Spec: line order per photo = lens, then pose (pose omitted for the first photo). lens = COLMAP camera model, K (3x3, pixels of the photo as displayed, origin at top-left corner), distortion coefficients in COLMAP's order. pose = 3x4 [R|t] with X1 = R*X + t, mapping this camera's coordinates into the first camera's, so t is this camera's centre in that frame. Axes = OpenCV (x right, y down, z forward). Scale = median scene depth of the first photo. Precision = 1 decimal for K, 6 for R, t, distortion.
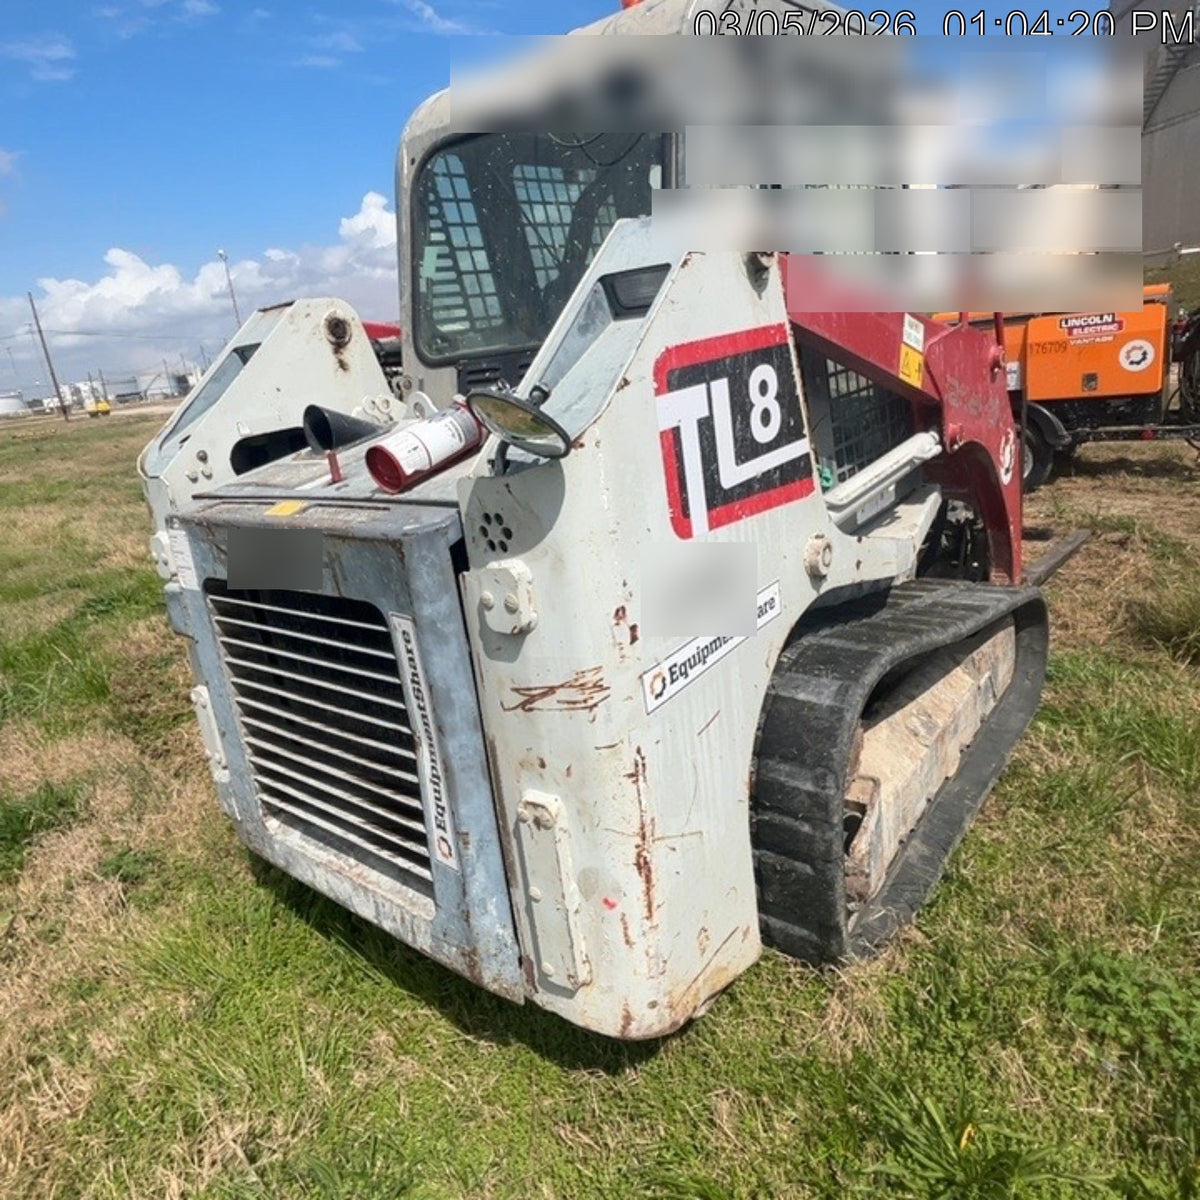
lens RADIAL K [[841.3, 0, 600.0], [0, 841.3, 600.0], [0, 0, 1]] dist [-0.000193, -0.010877]
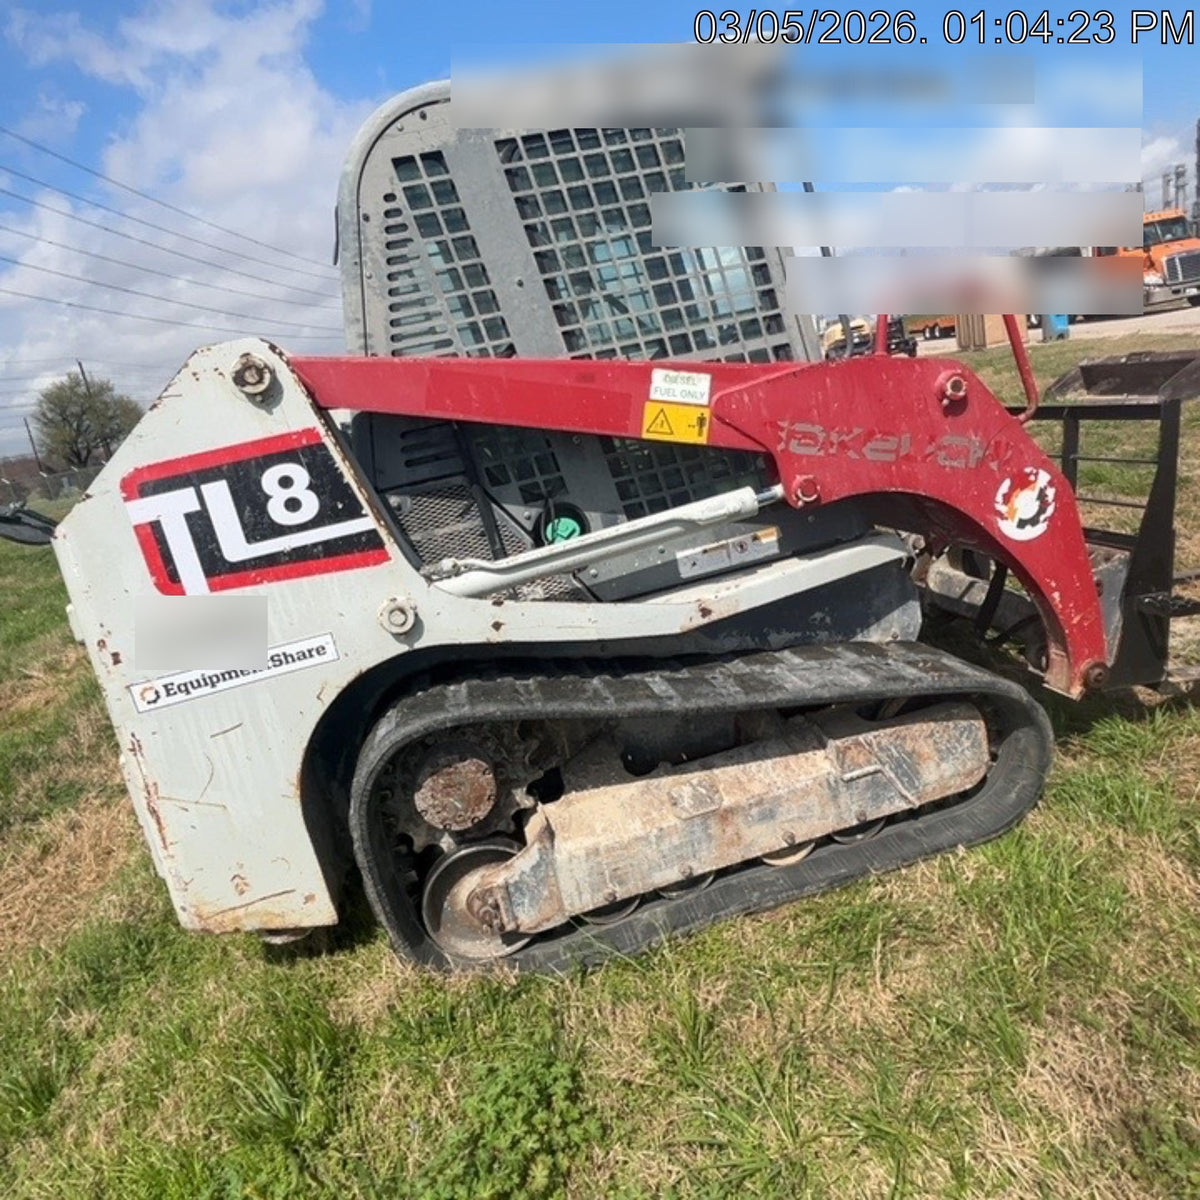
lens RADIAL K [[817.4, 0, 601.0], [0, 817.4, 584.2], [0, 0, 1]] dist [0.004408, -0.031524]
pose [[0.772491, 0.136723, -0.620133, 1.402320], [-0.098118, 0.990518, 0.096159, -0.278006], [0.627400, -0.013436, 0.778581, 0.360146]]
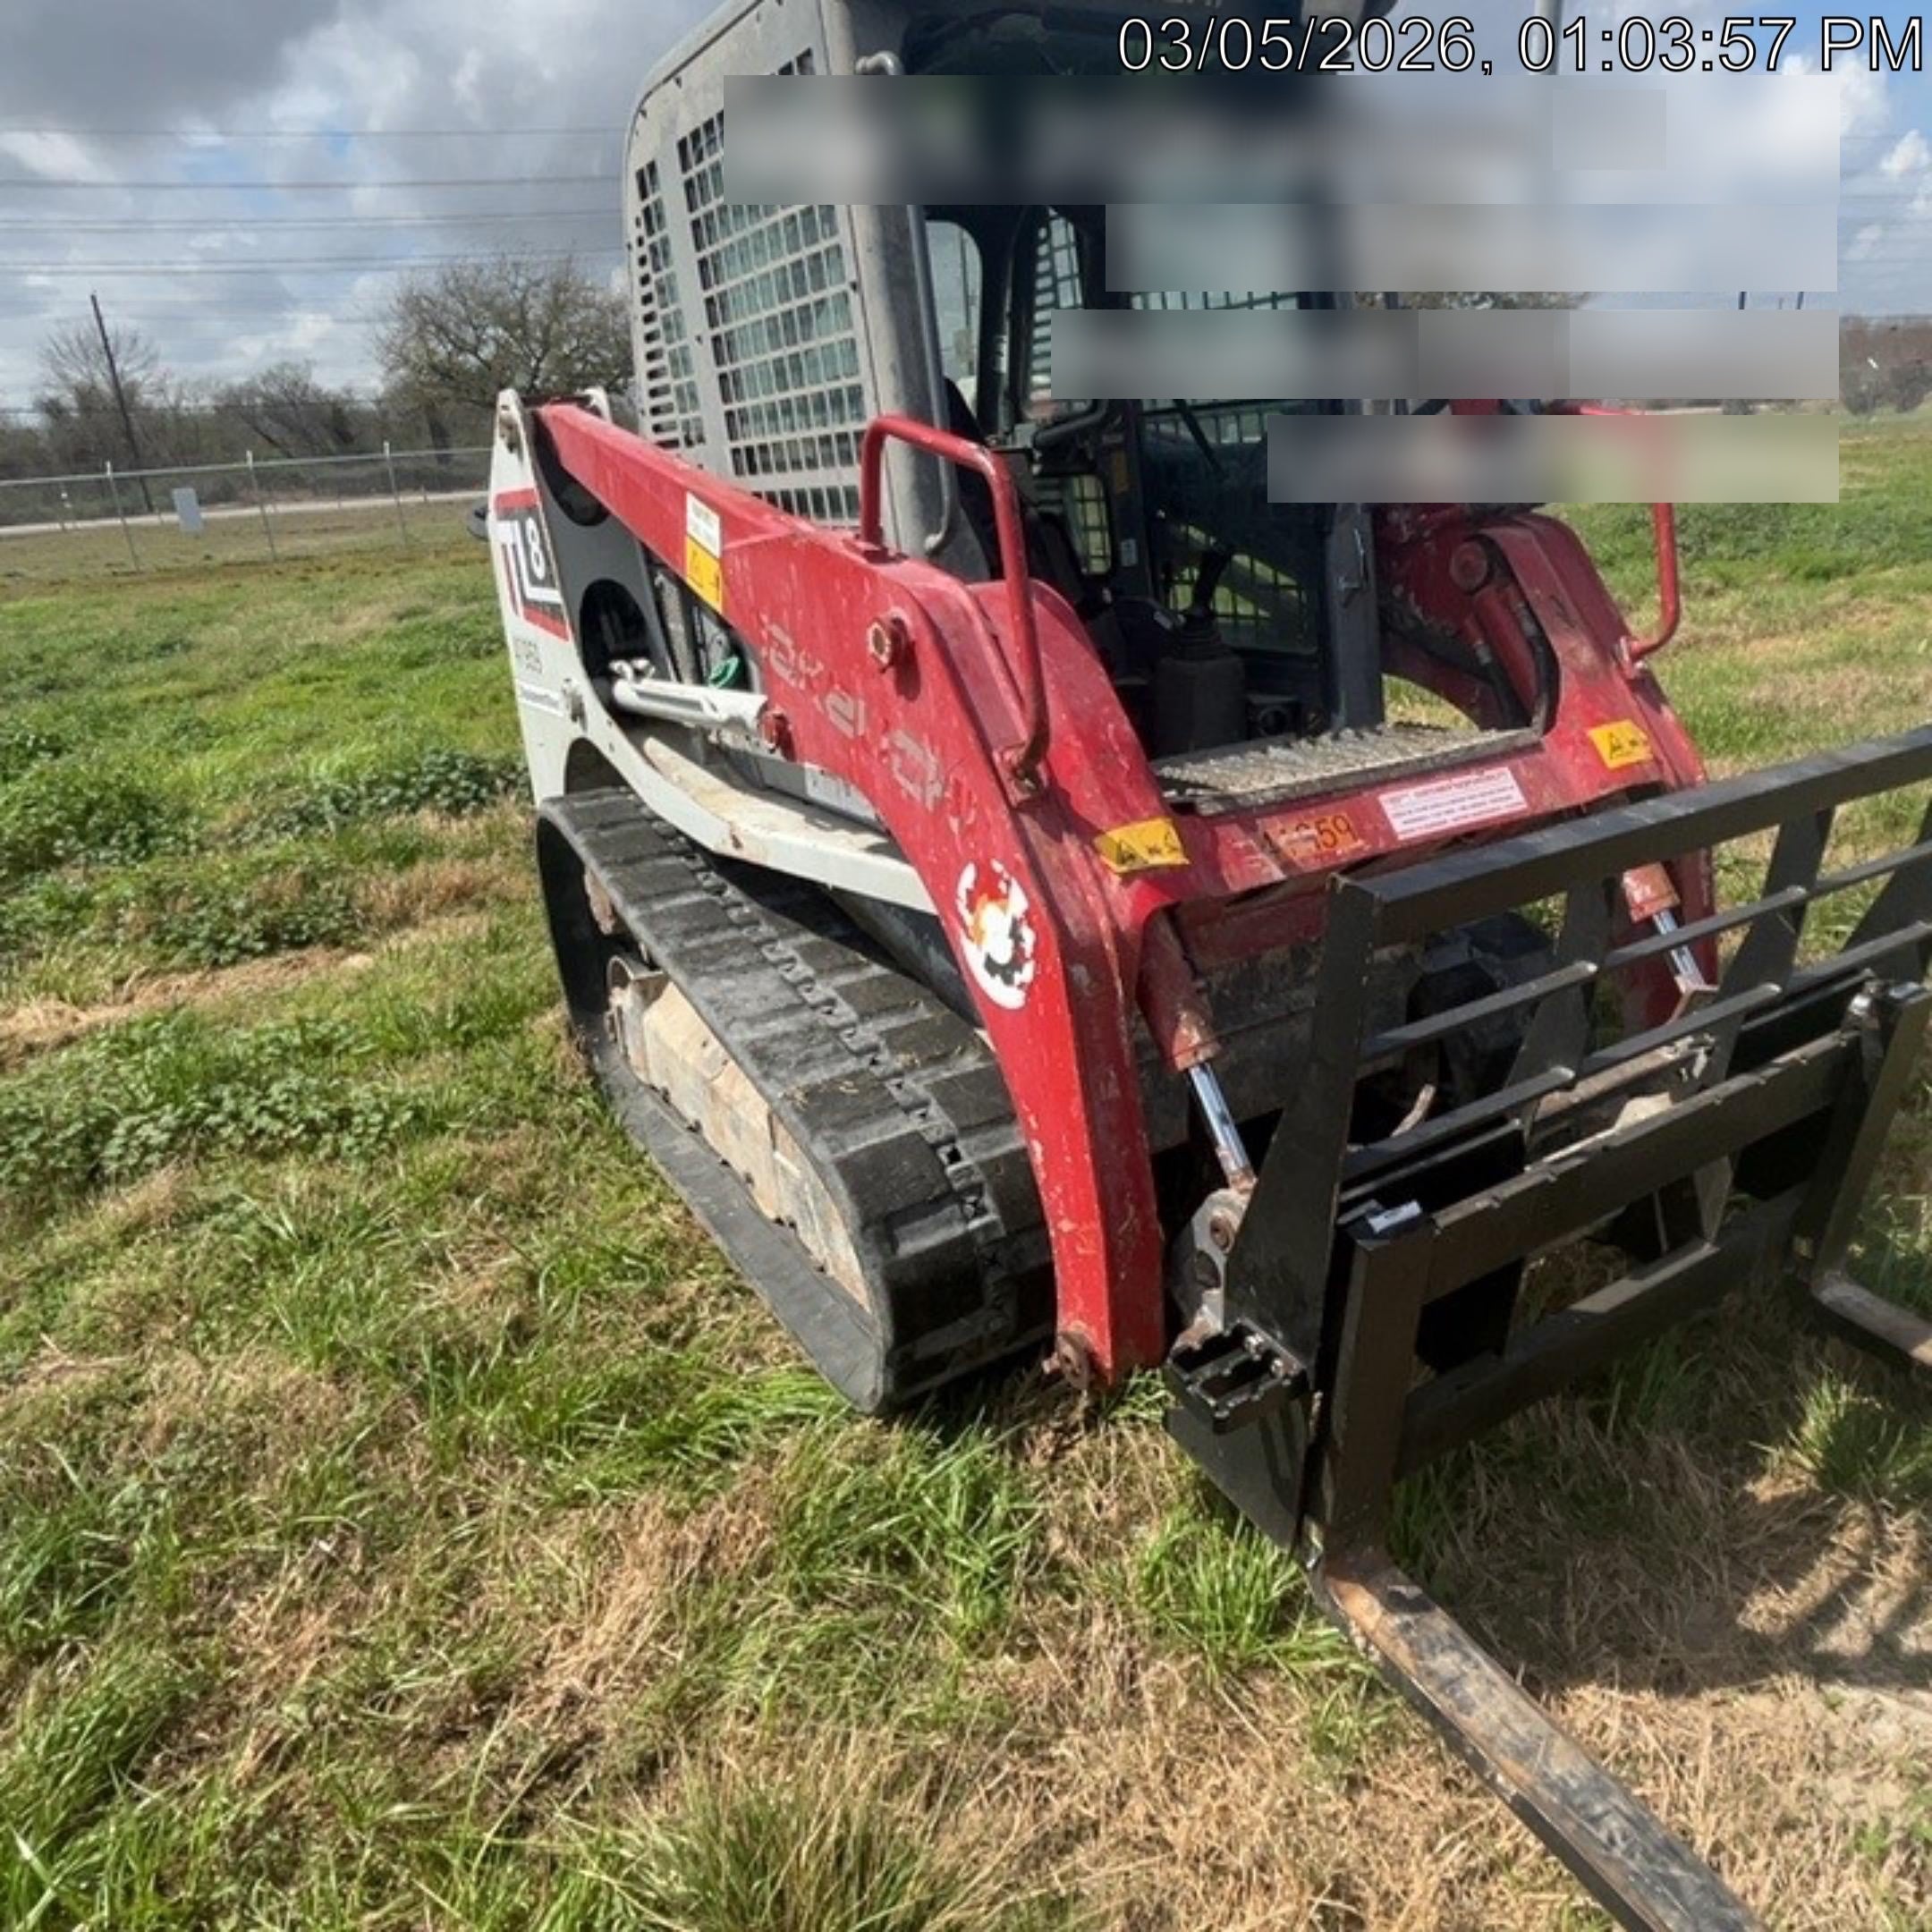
lens RADIAL K [[1352.7, 0, 963.9], [0, 1352.7, 954.7], [0, 0, 1]] dist [-0.009527, -0.008216]
pose [[-0.340896, 0.468055, -0.815300, 2.069701], [-0.172099, 0.821521, 0.543585, -1.017140], [0.924214, 0.325618, -0.199501, 2.354681]]
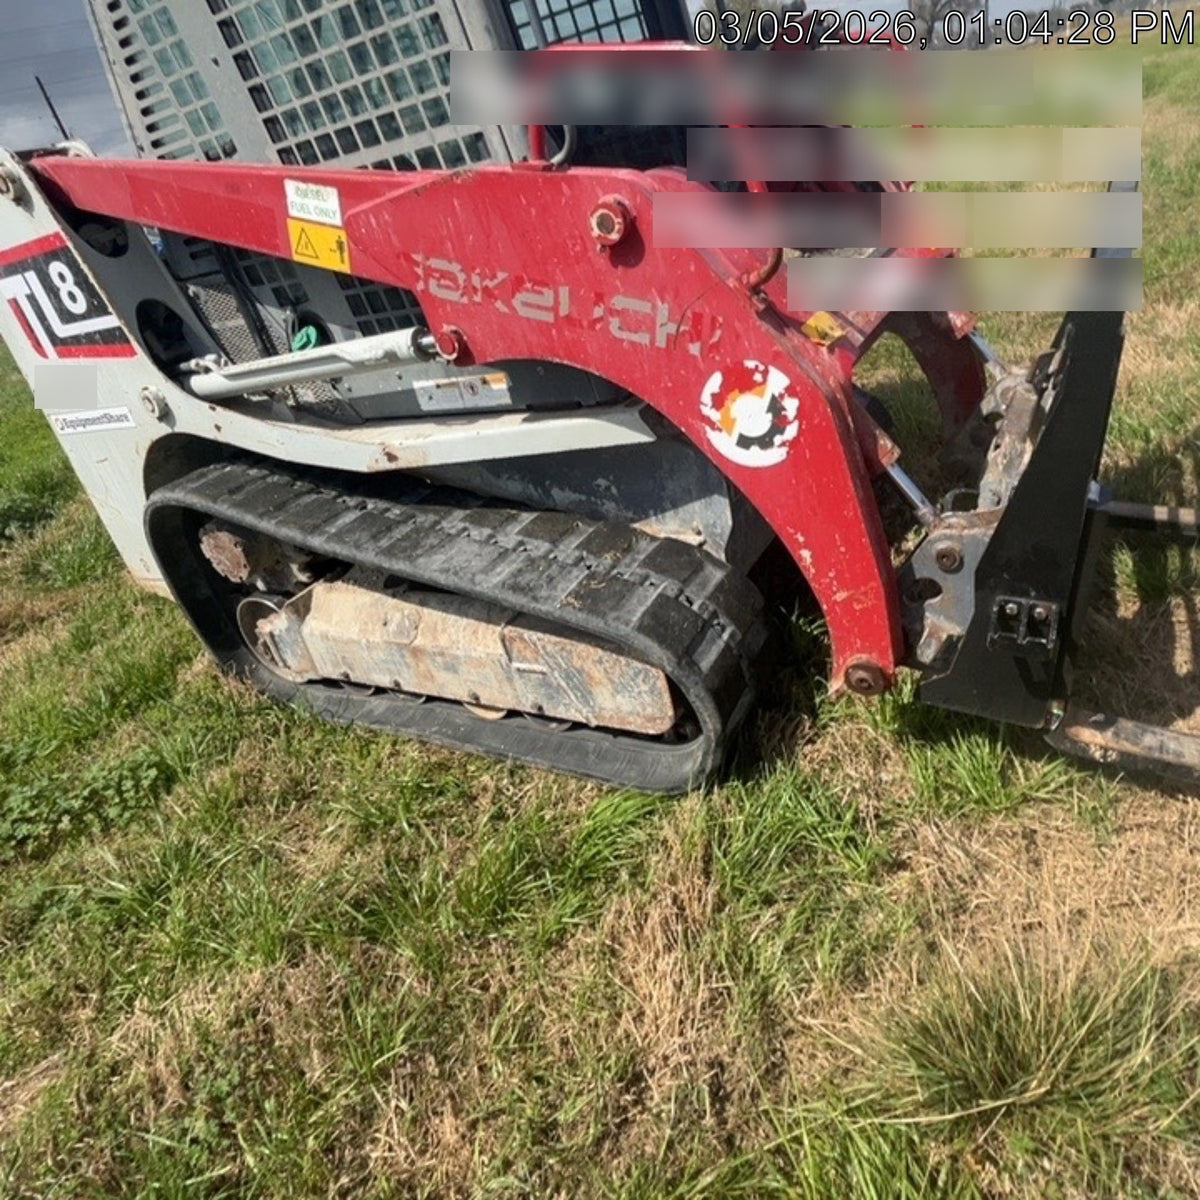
lens RADIAL K [[841.3, 0, 600.0], [0, 841.3, 600.0], [0, 0, 1]] dist [-0.000193, -0.010877]
pose [[0.177048, 0.562751, -0.807443, 2.007434], [-0.103711, 0.826504, 0.553295, -0.743089], [0.978723, -0.014219, 0.204694, 1.712265]]
